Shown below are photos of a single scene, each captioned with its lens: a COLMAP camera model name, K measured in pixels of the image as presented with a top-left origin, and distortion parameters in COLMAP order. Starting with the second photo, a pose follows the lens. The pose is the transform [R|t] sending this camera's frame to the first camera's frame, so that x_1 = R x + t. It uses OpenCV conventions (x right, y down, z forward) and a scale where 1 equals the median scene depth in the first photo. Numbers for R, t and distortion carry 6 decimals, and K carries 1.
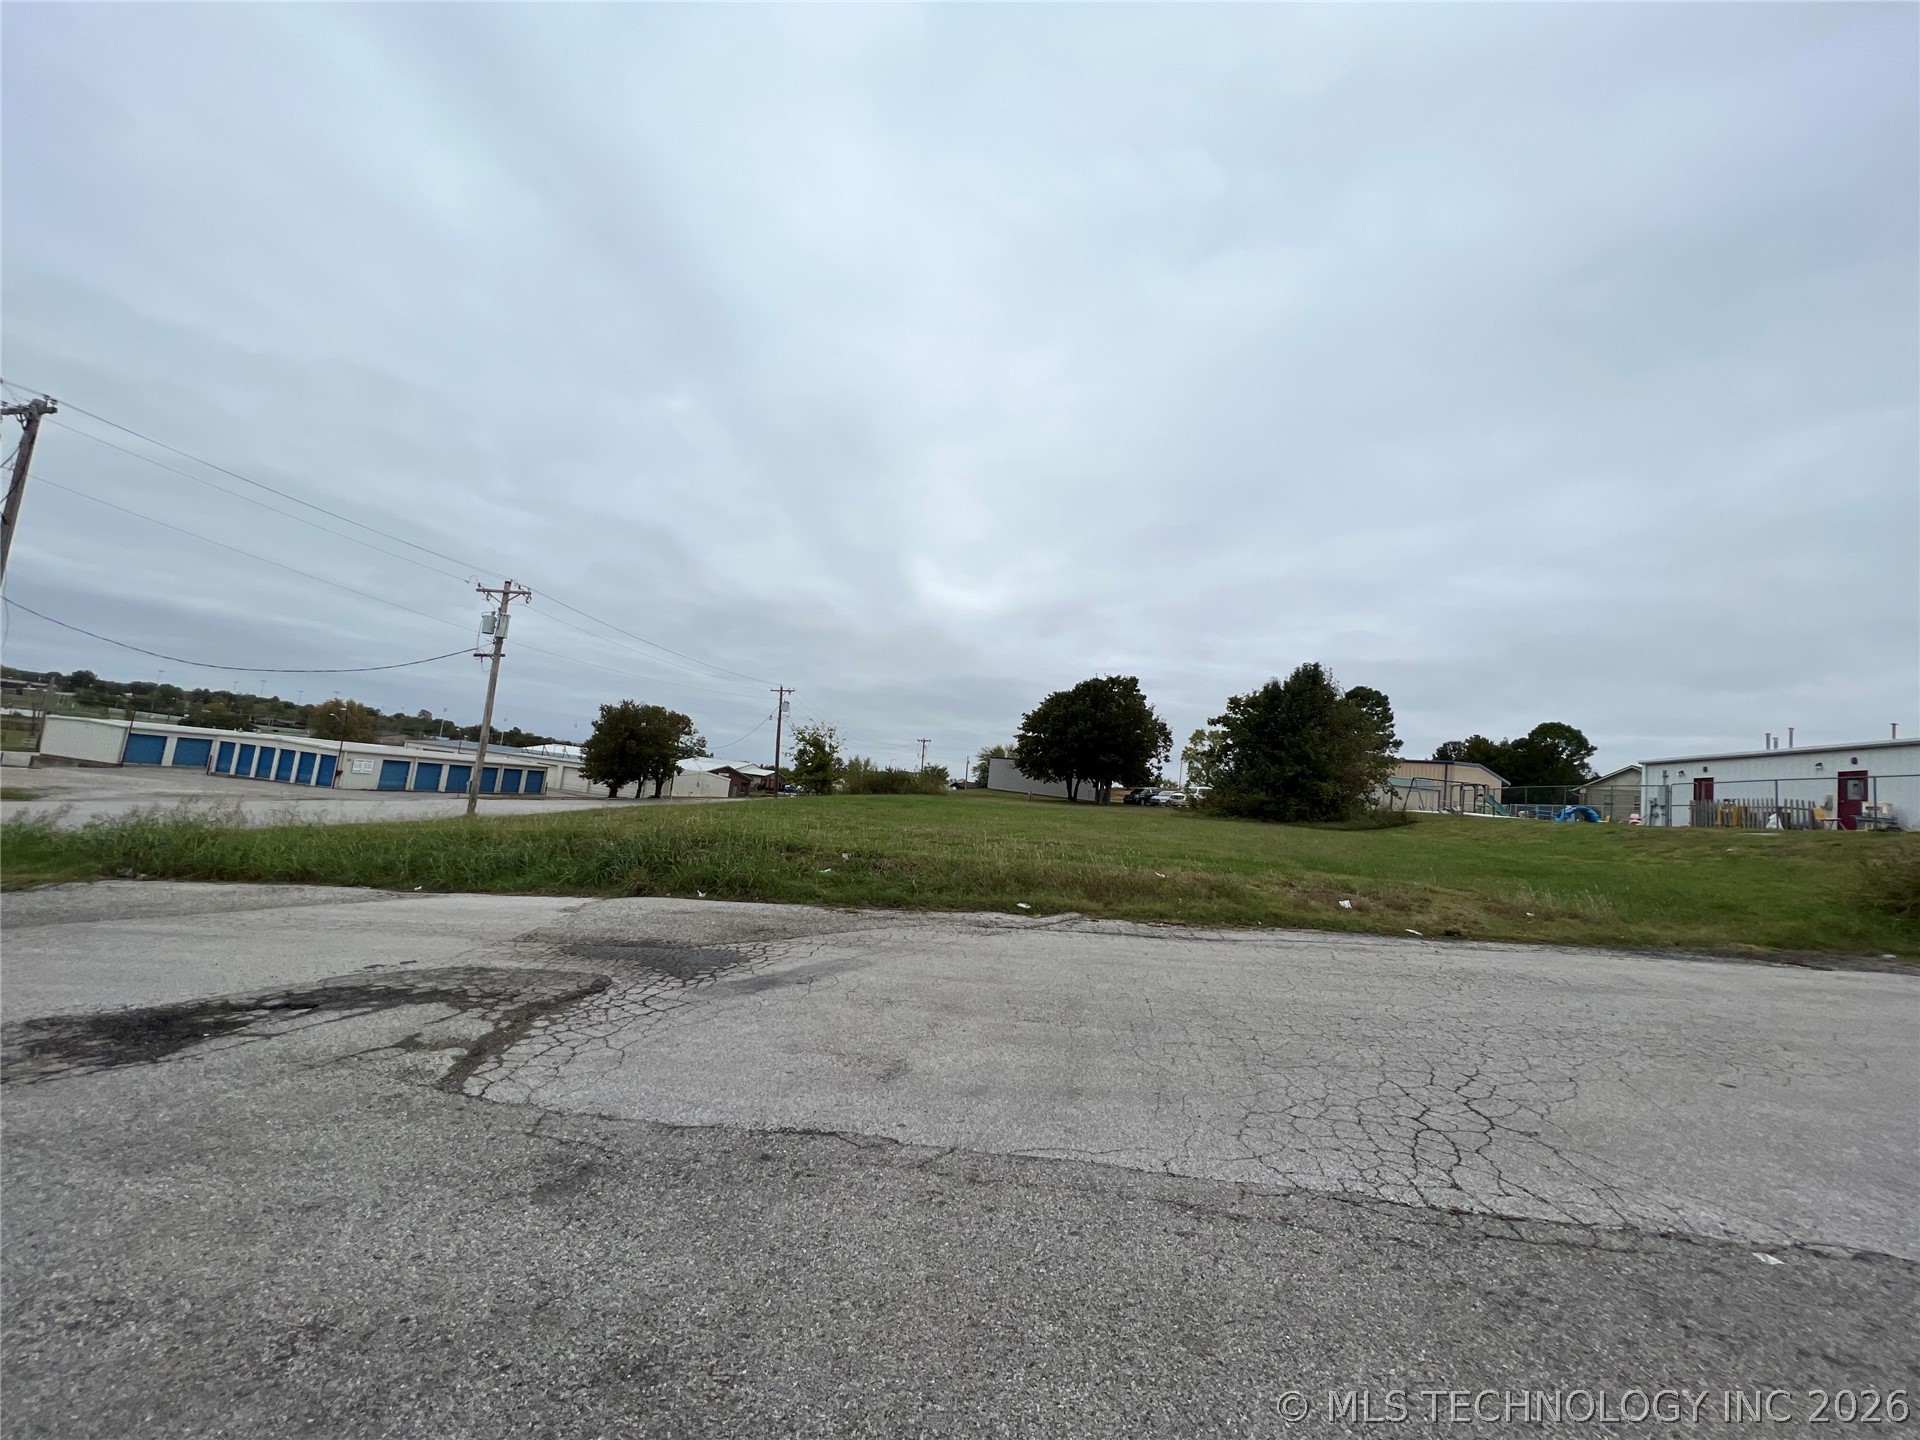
lens RADIAL K [[761.4, 0, 957.7], [0, 761.4, 719.6], [0, 0, 1]] dist [-0.001517, 0.000469]
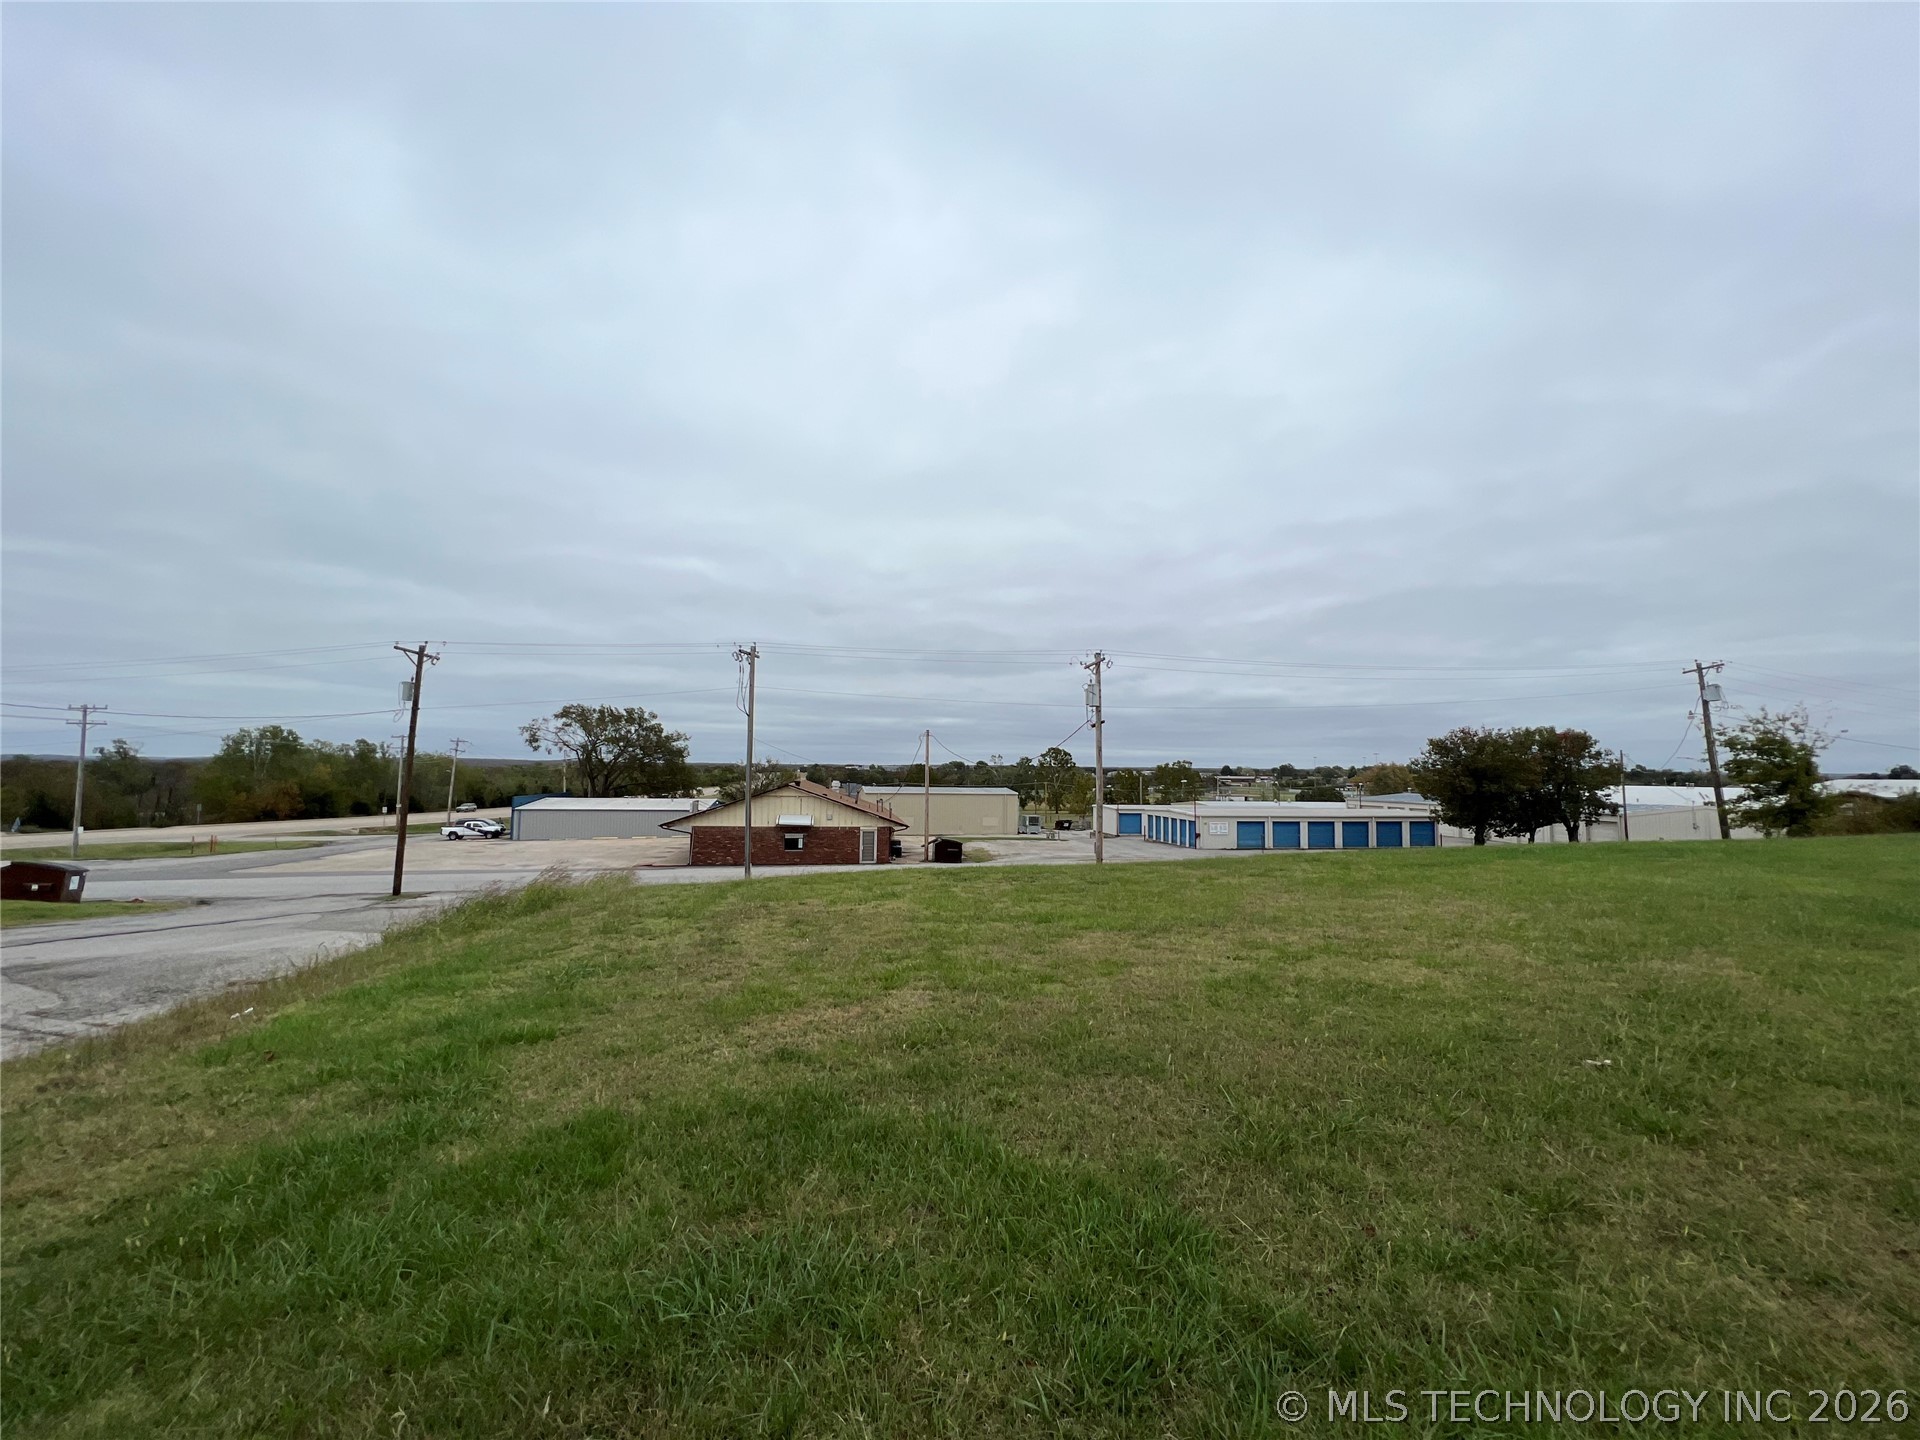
lens RADIAL K [[761.4, 0, 965.9], [0, 761.4, 719.7], [0, 0, 1]] dist [-0.001517, 0.000469]
pose [[0.284134, -0.183135, -0.941132, 0.180796], [0.119345, 0.980710, -0.154805, 0.028219], [0.951328, -0.068334, 0.300510, 0.262659]]
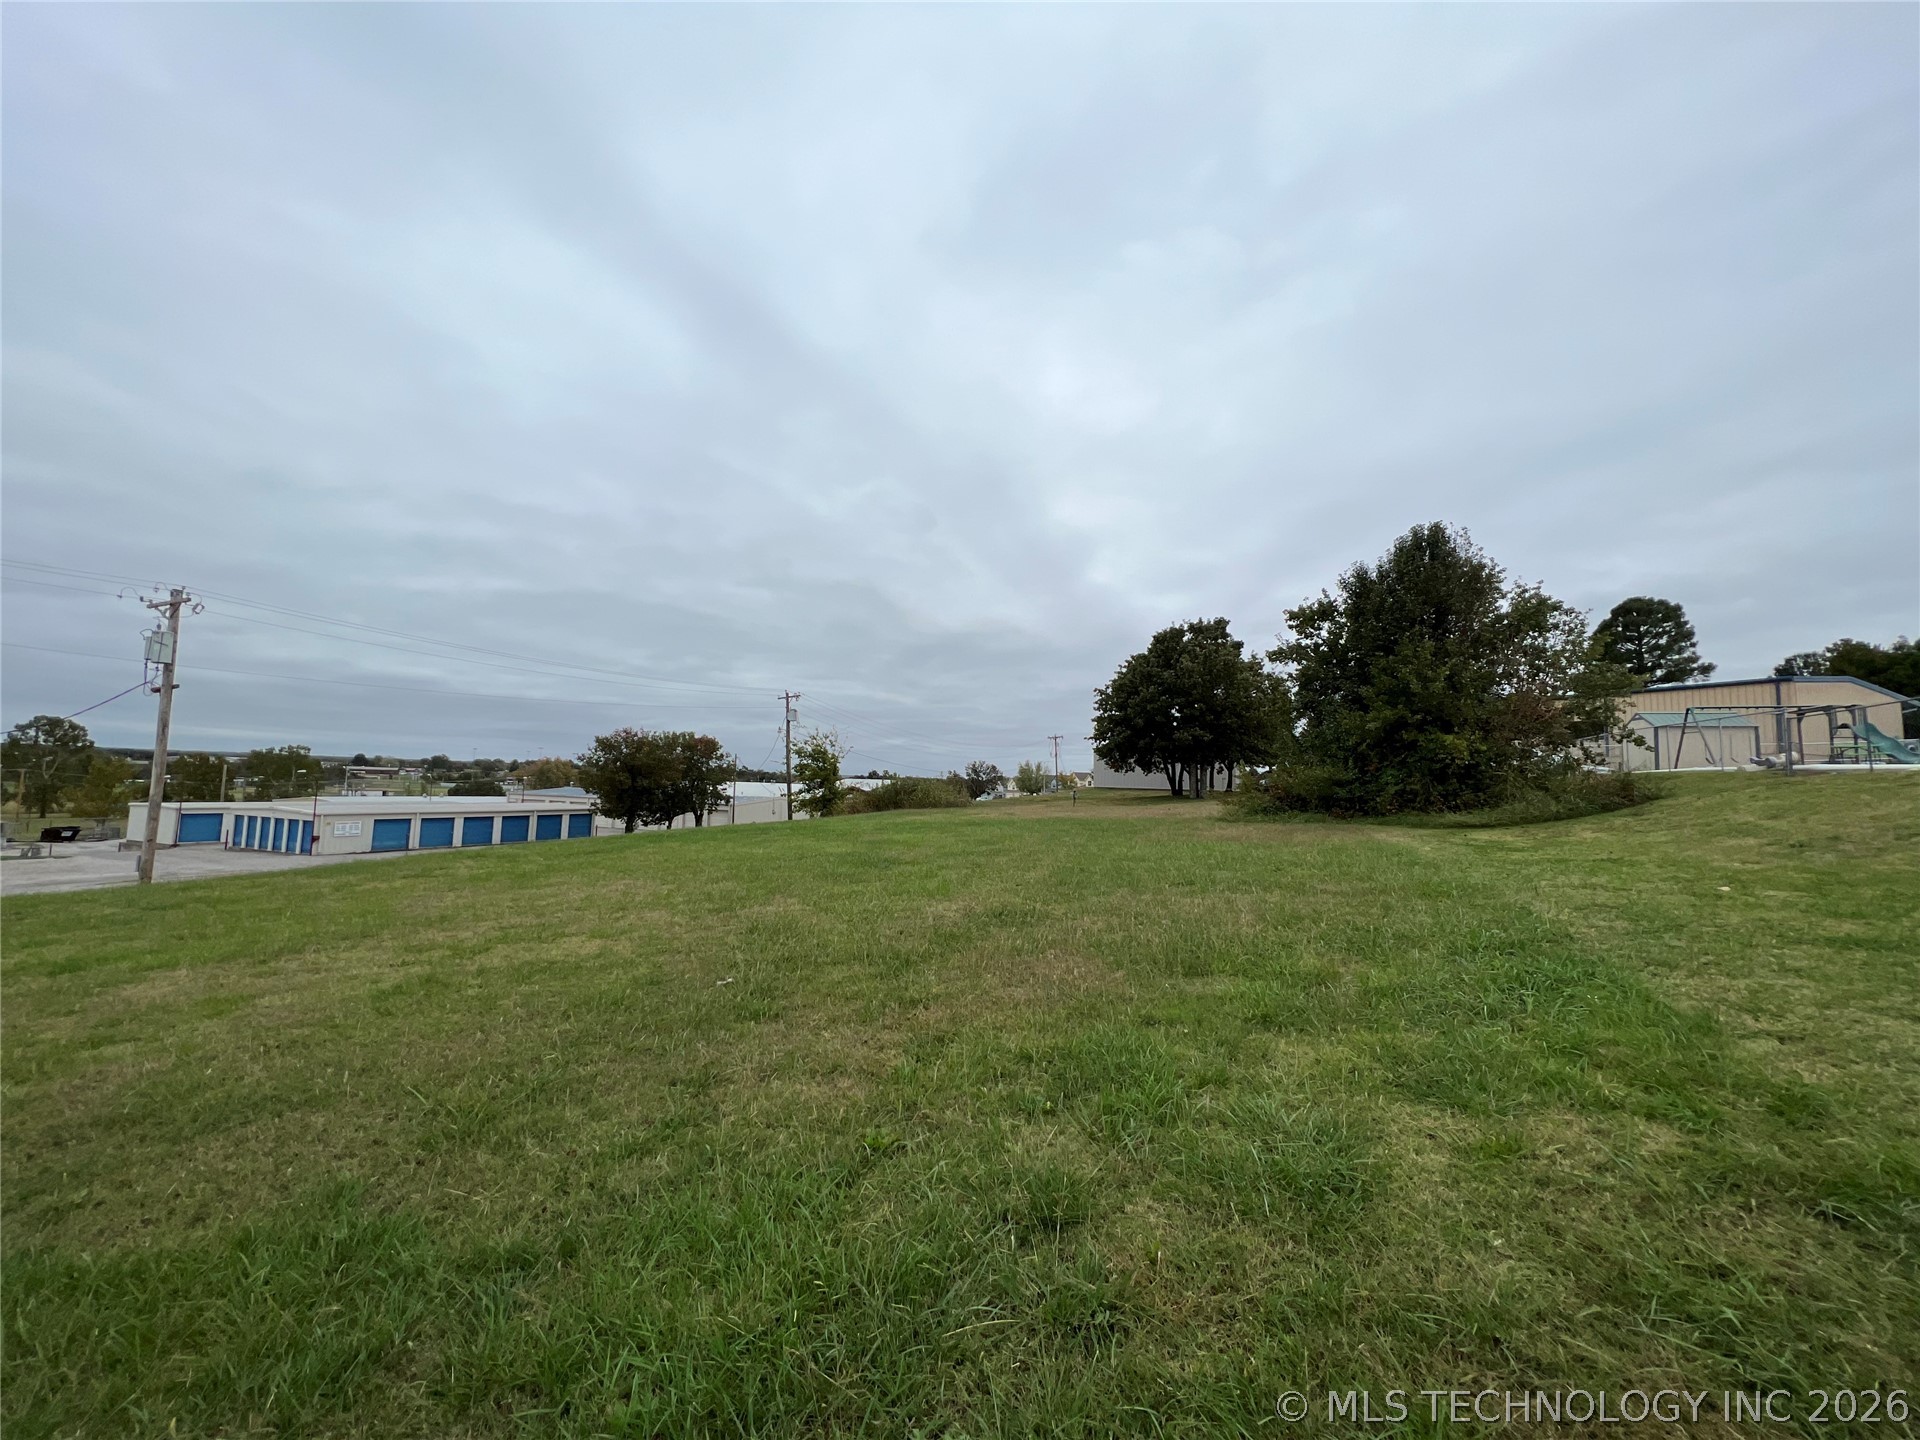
lens RADIAL K [[761.4, 0, 958.9], [0, 761.4, 727.3], [0, 0, 1]] dist [-0.001517, 0.000469]
pose [[0.956785, -0.111901, -0.268404, 0.183686], [0.112990, 0.993530, -0.011437, 0.027921], [0.267947, -0.019384, 0.963239, 0.249828]]
